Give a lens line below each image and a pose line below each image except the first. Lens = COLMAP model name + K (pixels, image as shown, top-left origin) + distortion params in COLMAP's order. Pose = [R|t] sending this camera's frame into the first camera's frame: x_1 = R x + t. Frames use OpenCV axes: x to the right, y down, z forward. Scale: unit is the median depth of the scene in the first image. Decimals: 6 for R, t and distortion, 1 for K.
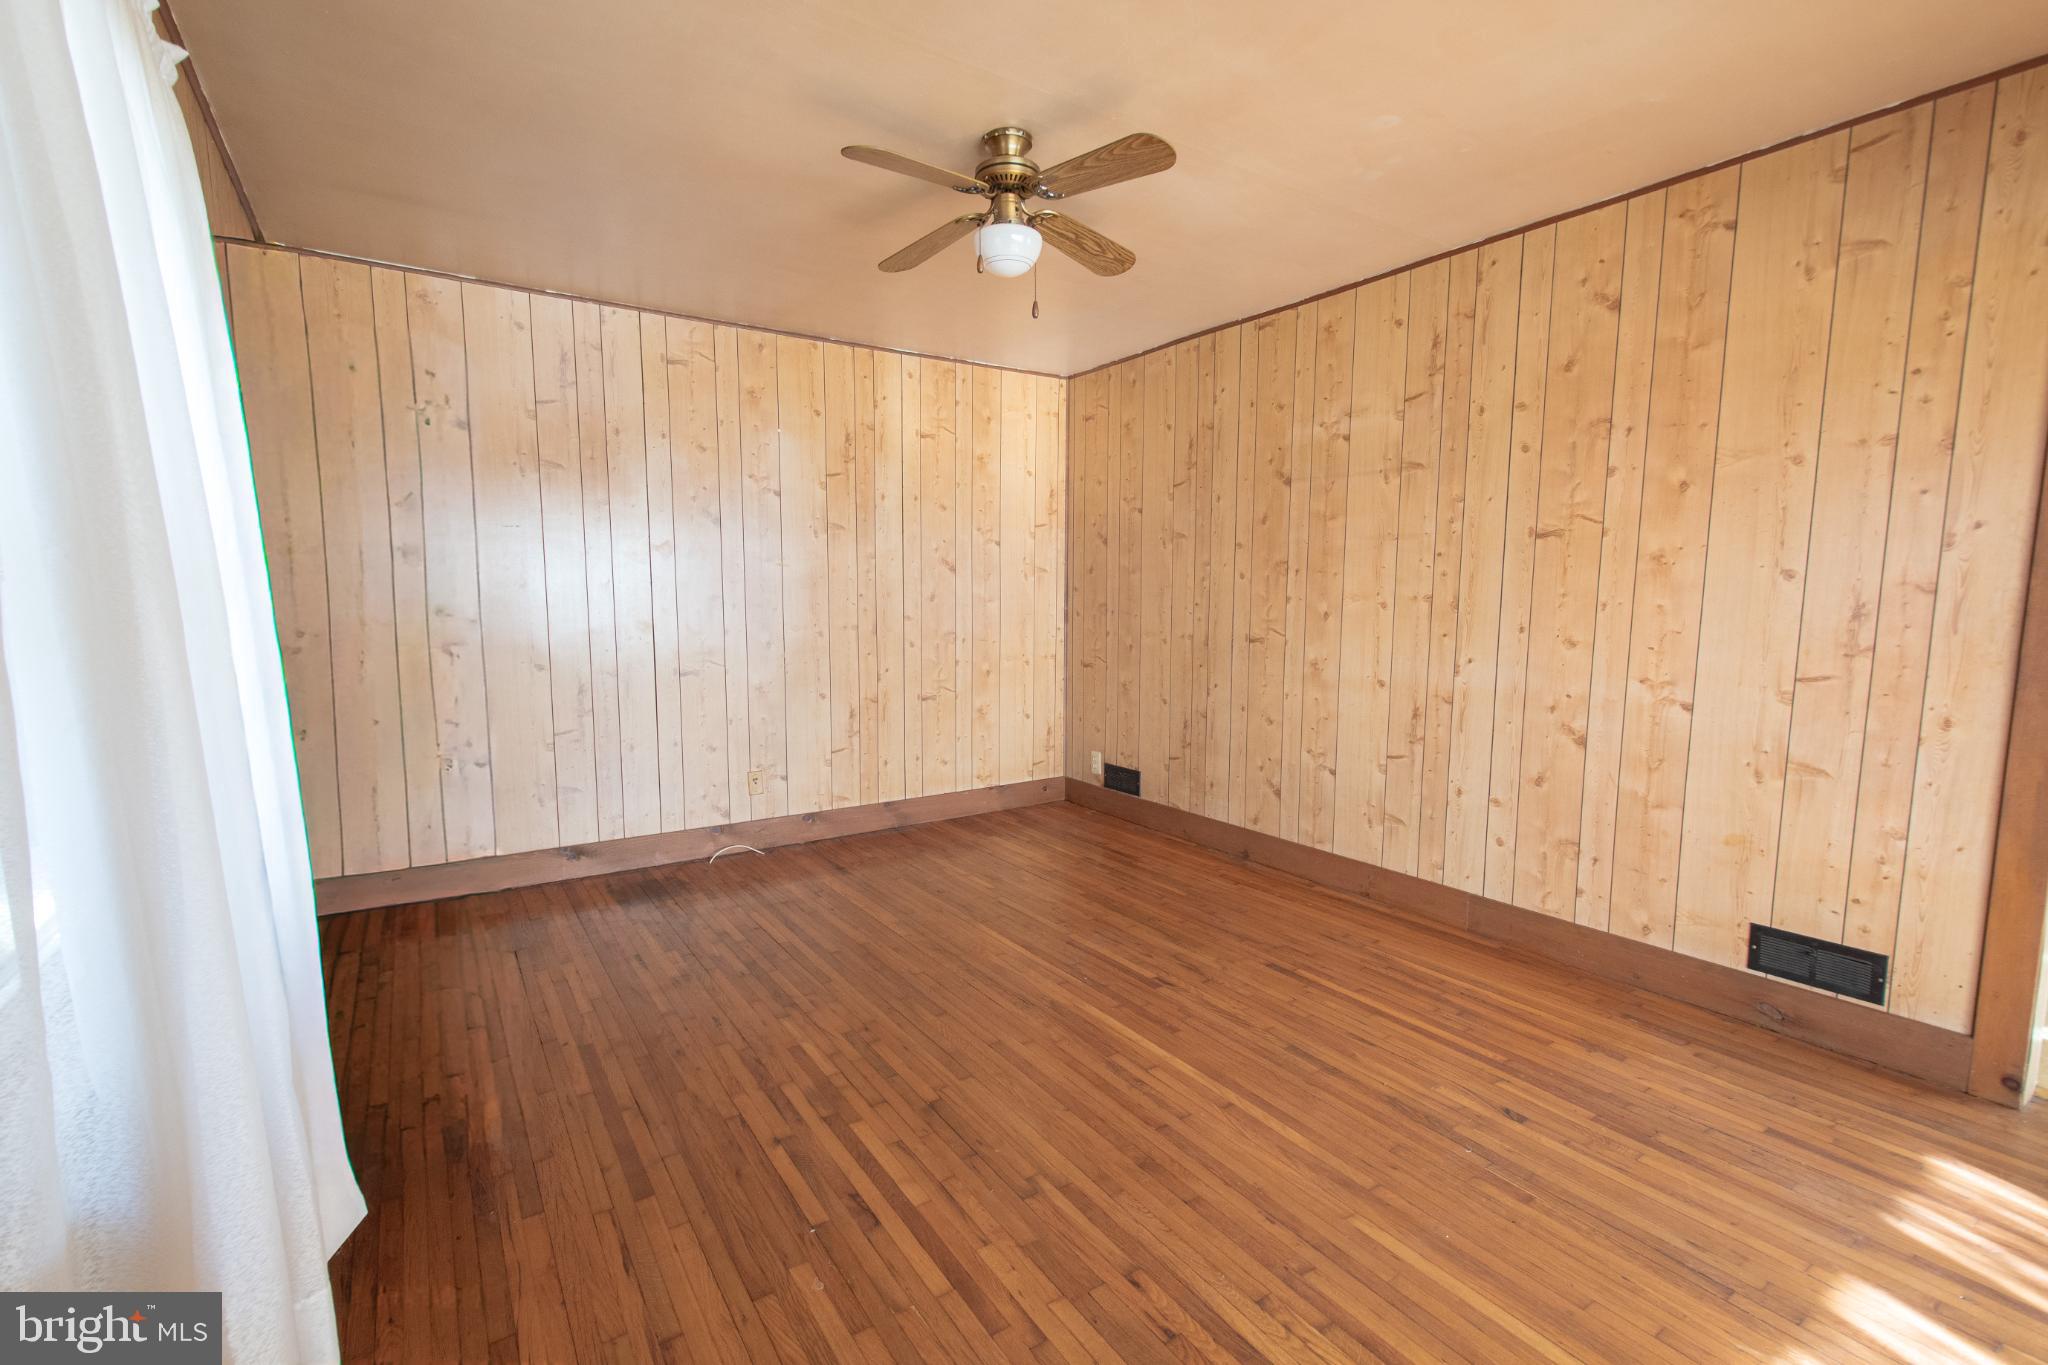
lens RADIAL K [[897.0, 0, 1016.3], [0, 897.0, 690.6], [0, 0, 1]] dist [0.018709, -0.007584]
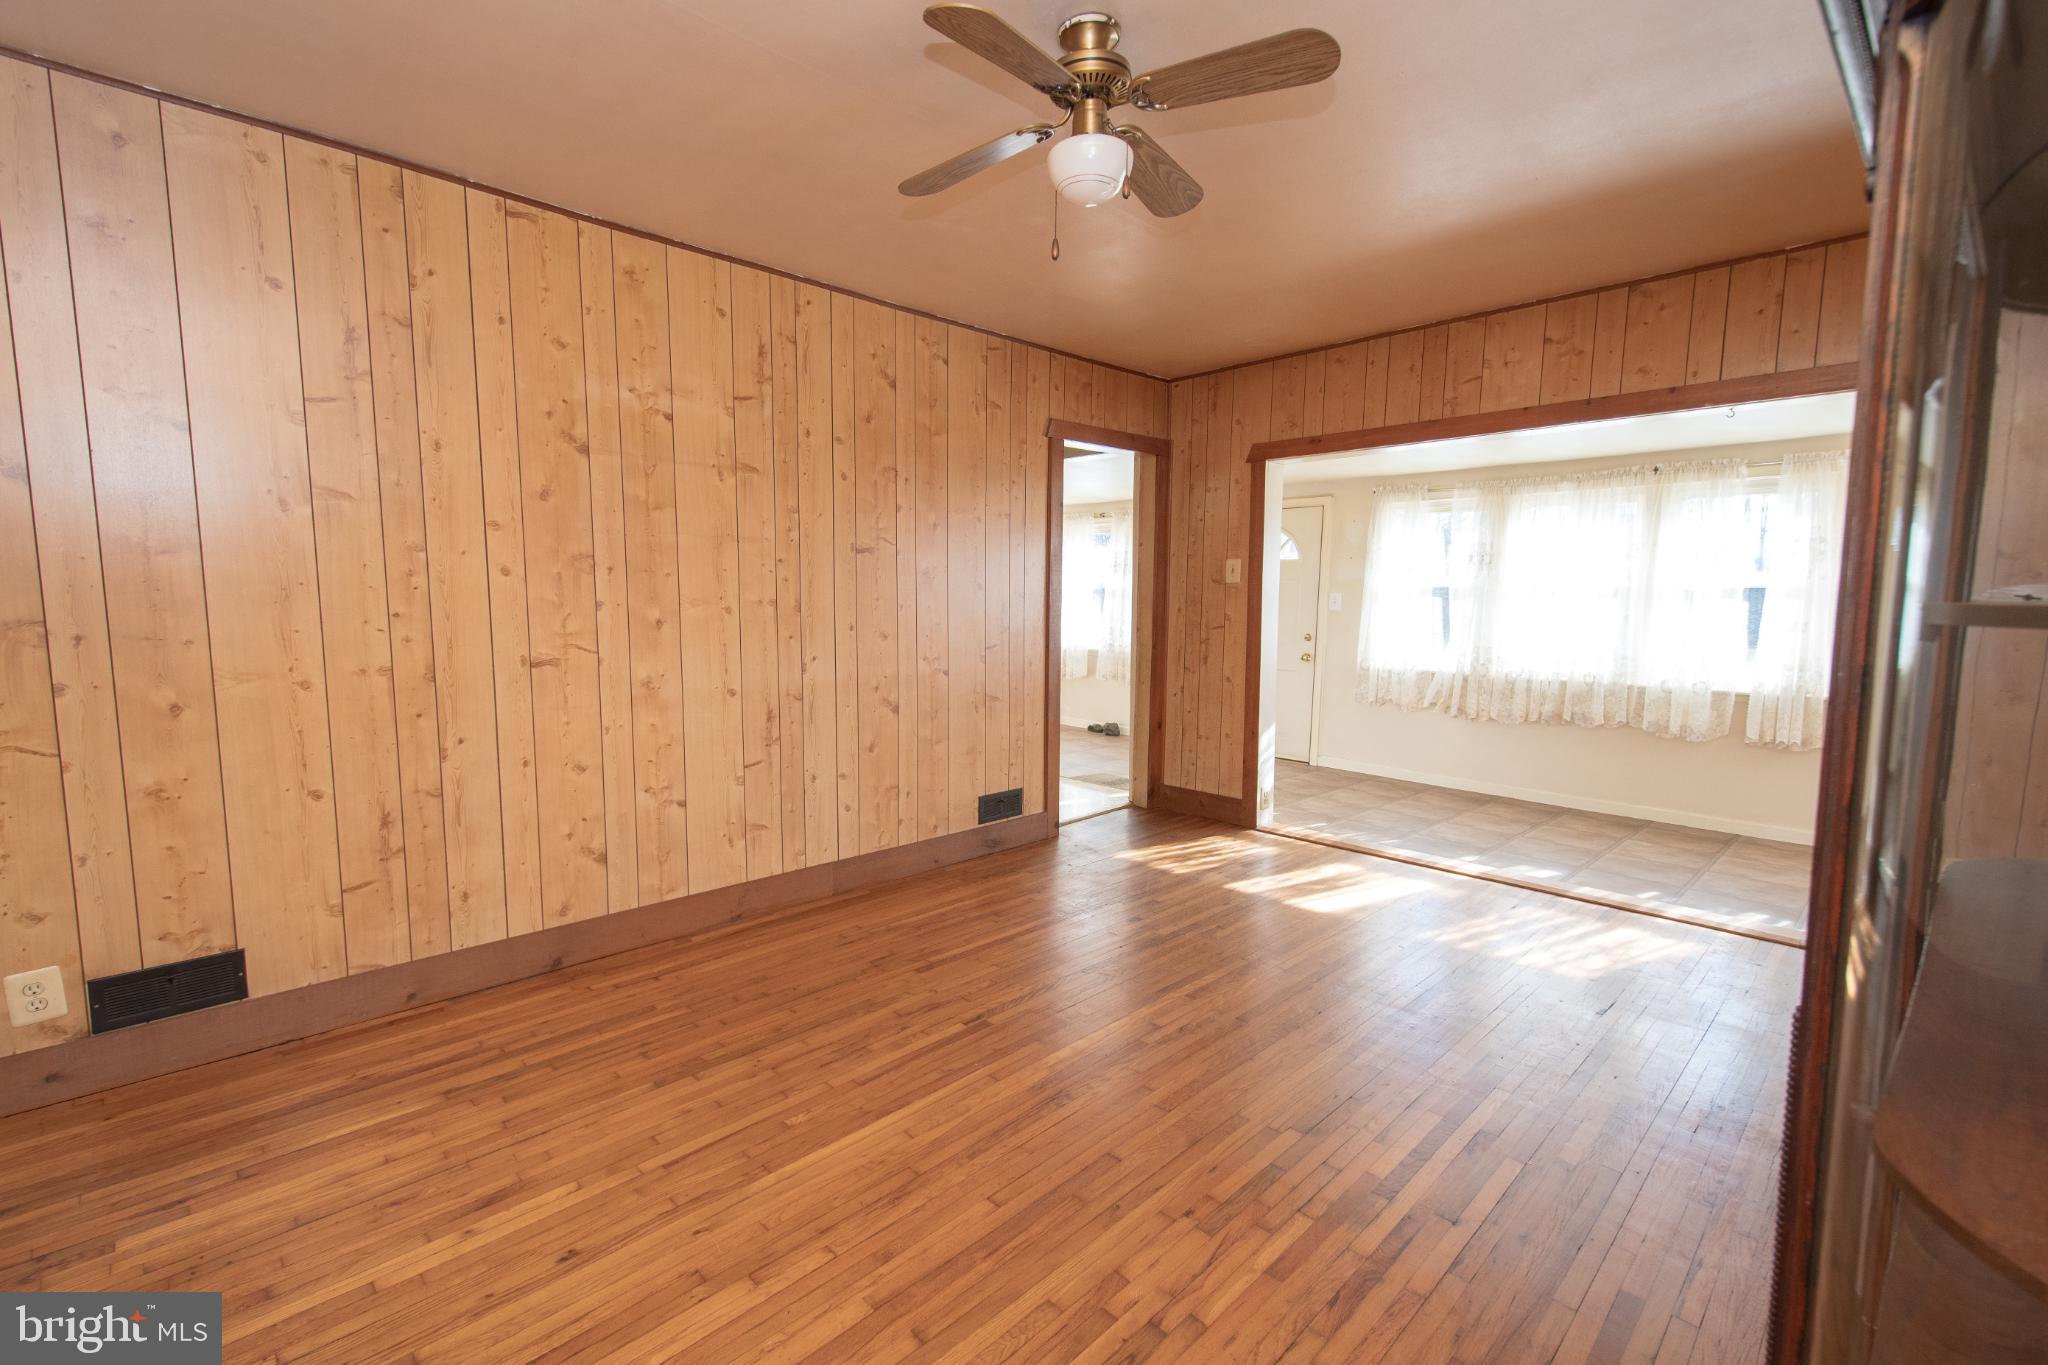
lens RADIAL K [[888.8, 0, 1024.6], [0, 888.8, 689.9], [0, 0, 1]] dist [0.020972, -0.007568]
pose [[-0.181487, -0.103200, 0.977963, -0.617518], [0.103884, 0.986902, 0.123422, -0.102721], [-0.977891, 0.123994, -0.168389, 0.931788]]
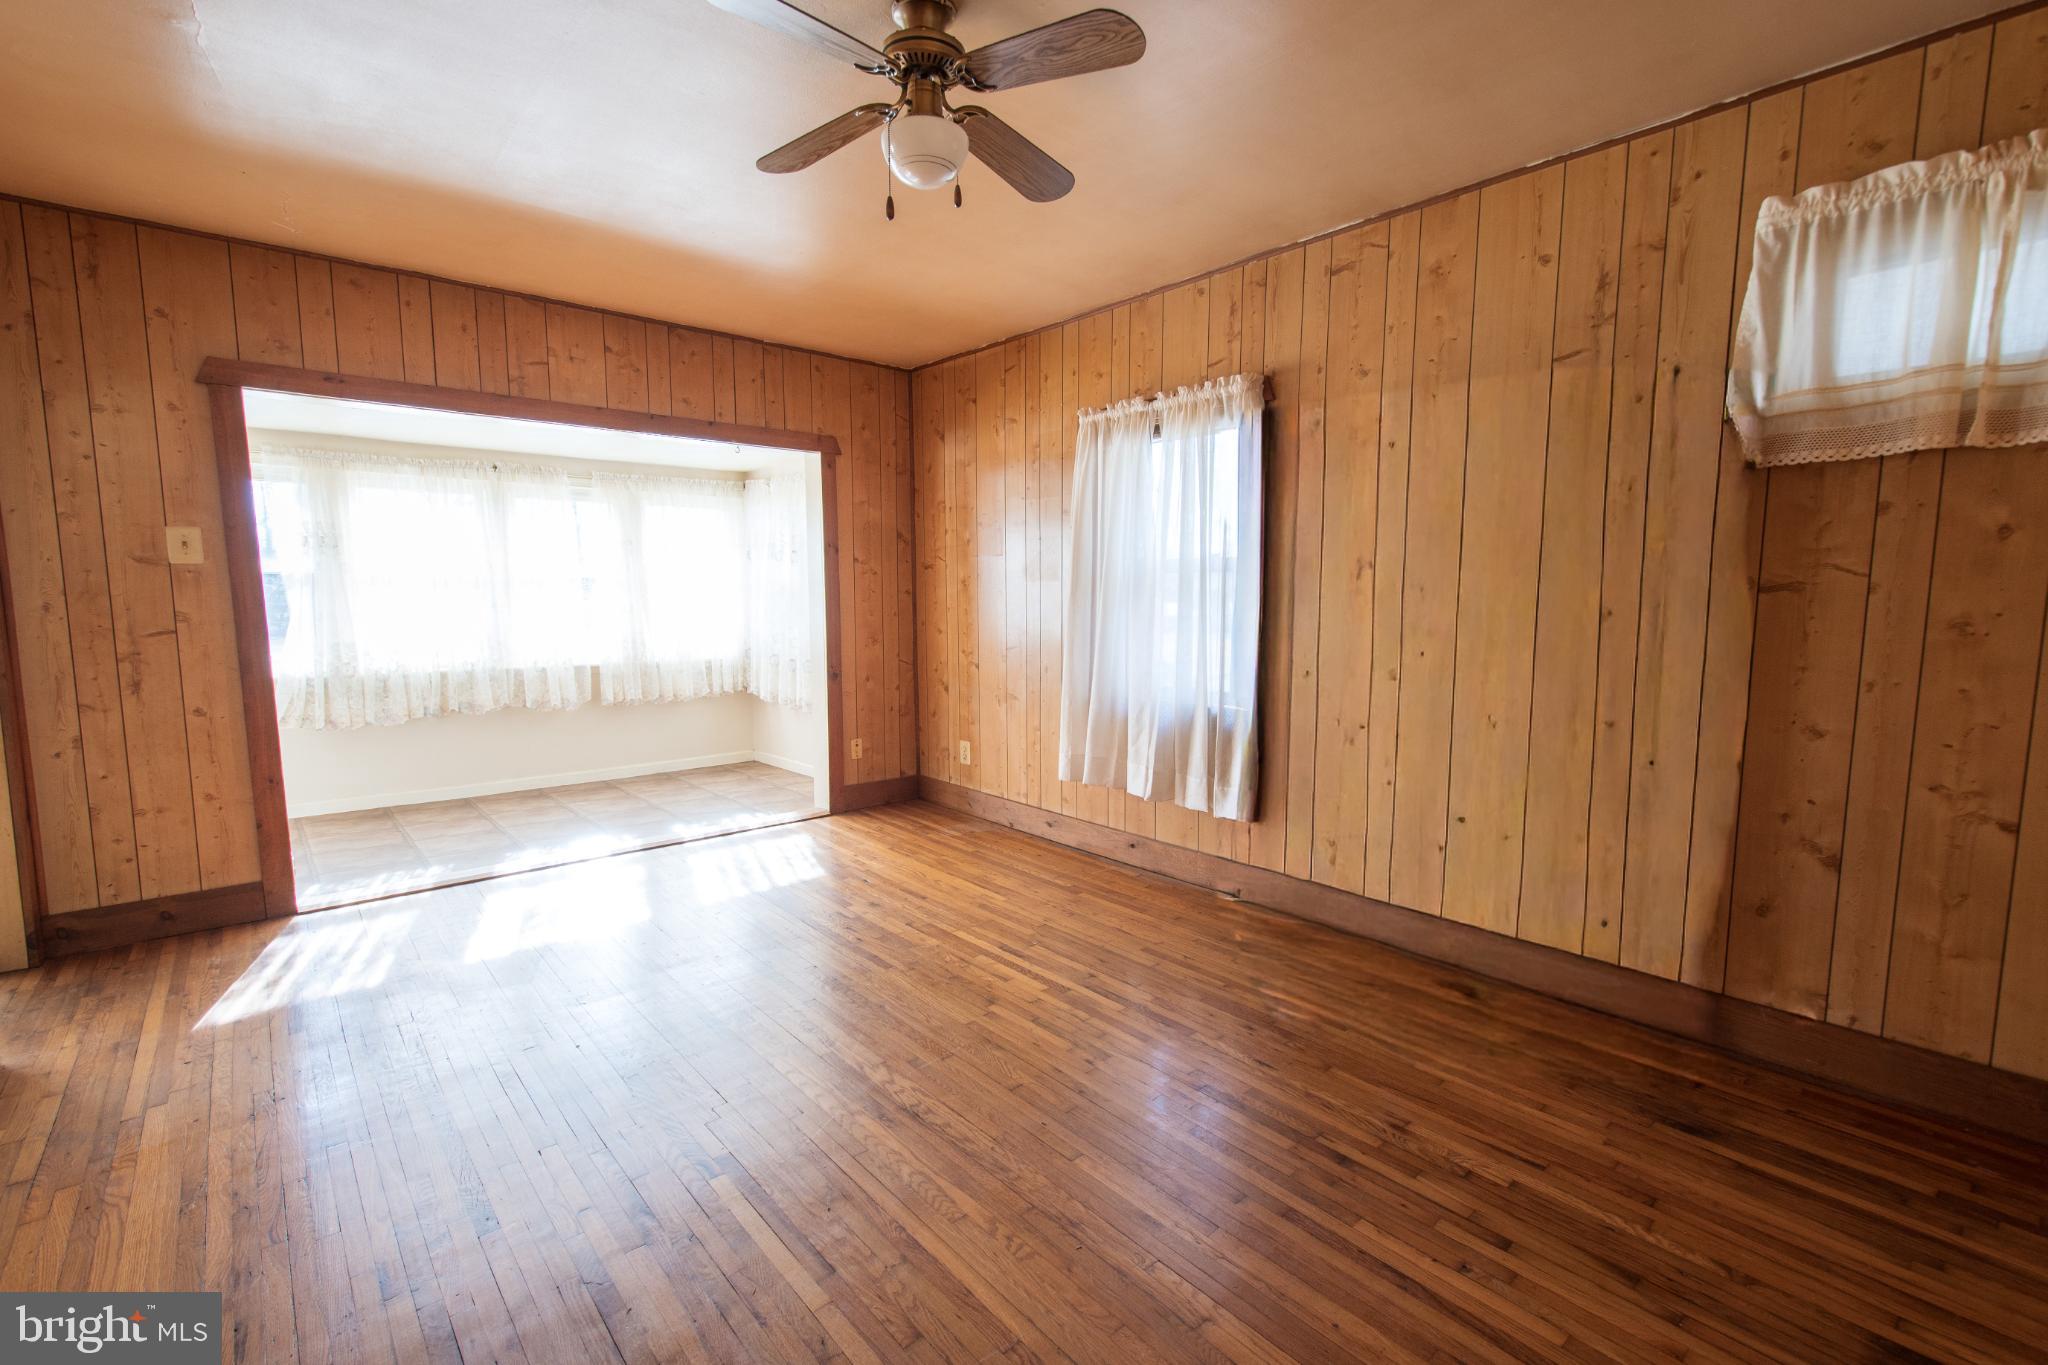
lens RADIAL K [[897.0, 0, 1016.3], [0, 897.0, 690.6], [0, 0, 1]] dist [0.018709, -0.007584]
pose [[-0.992570, 0.014766, -0.120772, 0.010162], [-0.012320, 0.975309, 0.220502, -0.152513], [0.121046, 0.220351, -0.967881, 1.402731]]
